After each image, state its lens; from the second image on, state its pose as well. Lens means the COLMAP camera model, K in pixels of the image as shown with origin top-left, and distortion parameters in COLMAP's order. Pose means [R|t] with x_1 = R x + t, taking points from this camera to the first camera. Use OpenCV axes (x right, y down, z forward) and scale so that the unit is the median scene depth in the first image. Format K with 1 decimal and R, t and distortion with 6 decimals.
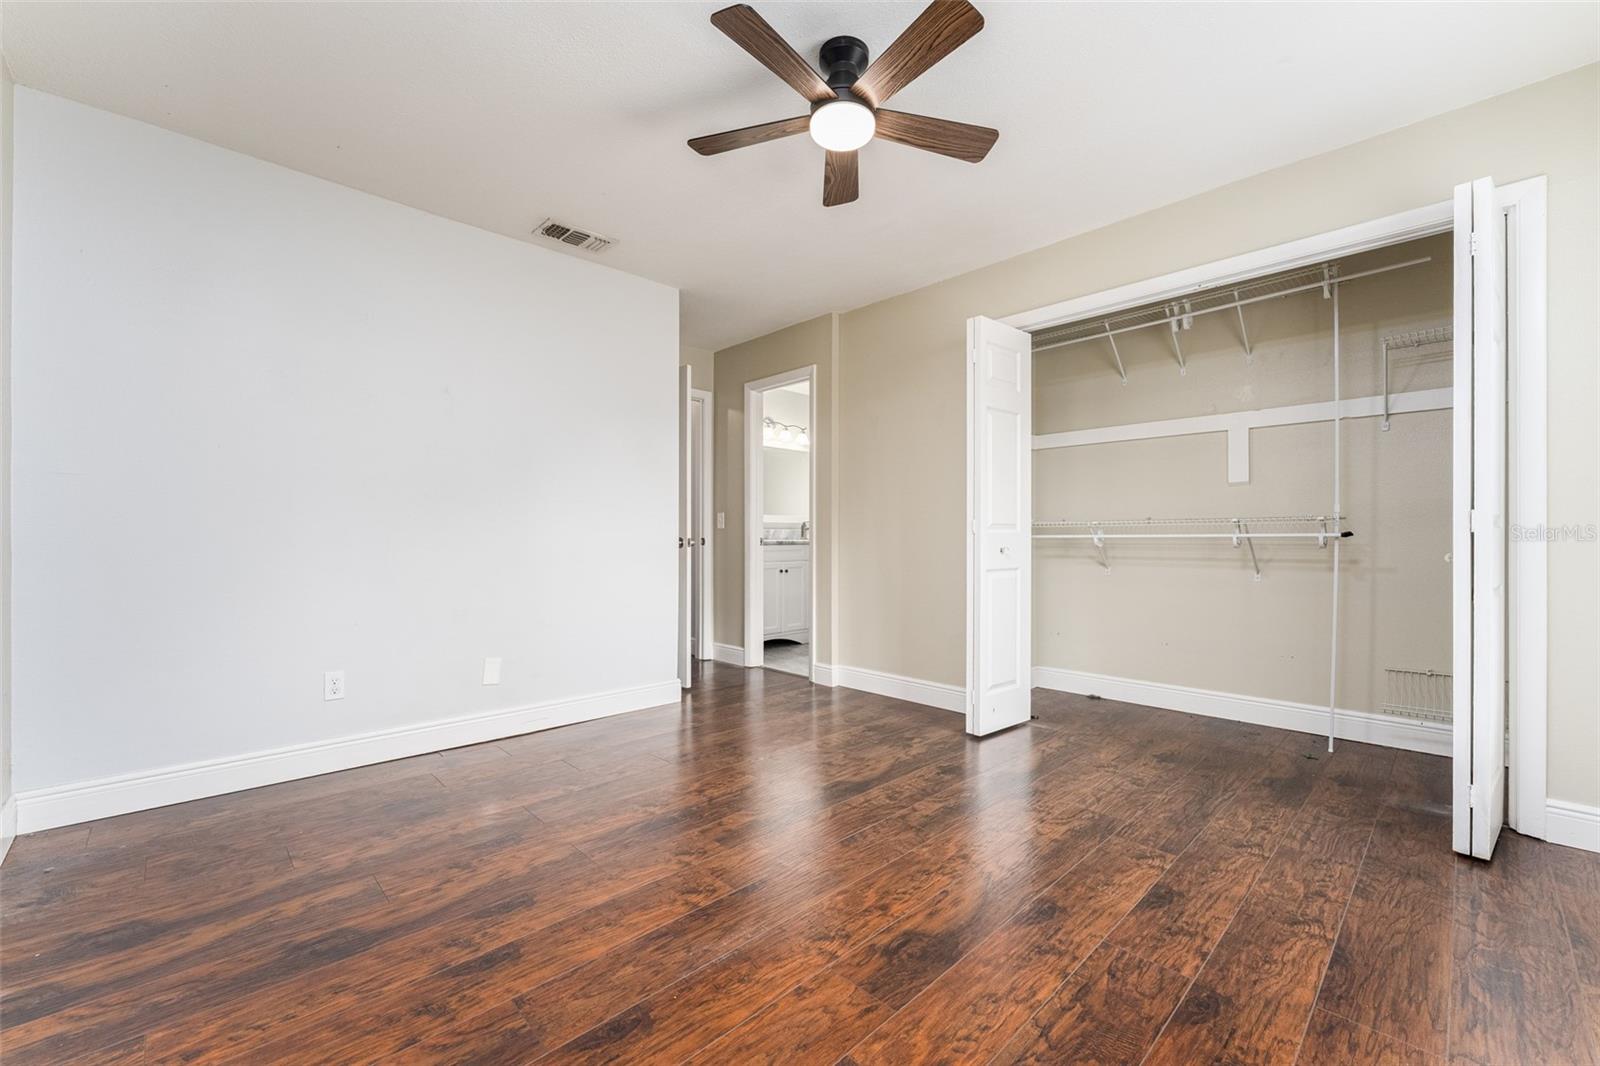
lens RADIAL K [[640.3, 0, 794.6], [0, 640.3, 542.7], [0, 0, 1]] dist [0.000341, -0.001472]
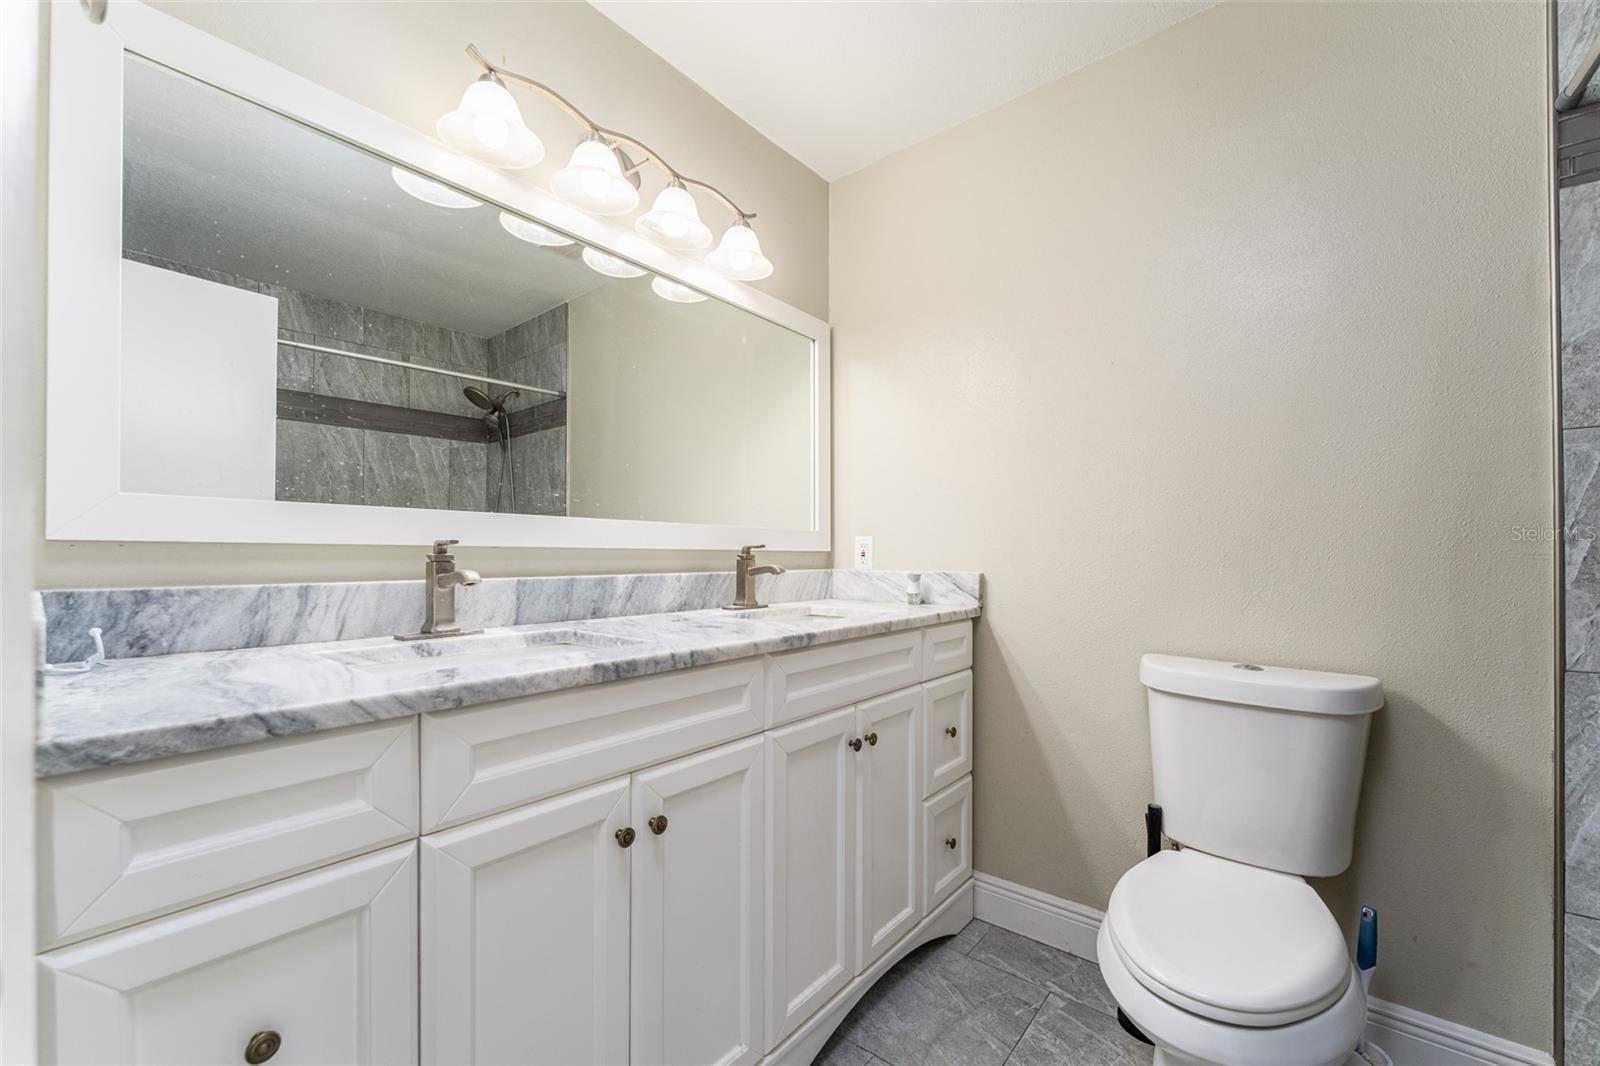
lens RADIAL K [[640.3, 0, 801.0], [0, 640.3, 542.0], [0, 0, 1]] dist [0.000341, -0.001472]
pose [[0.992775, 0.003623, 0.119934, 0.004618], [-0.001324, 0.999814, -0.019238, -0.028836], [-0.119982, 0.018941, 0.992595, 0.736170]]
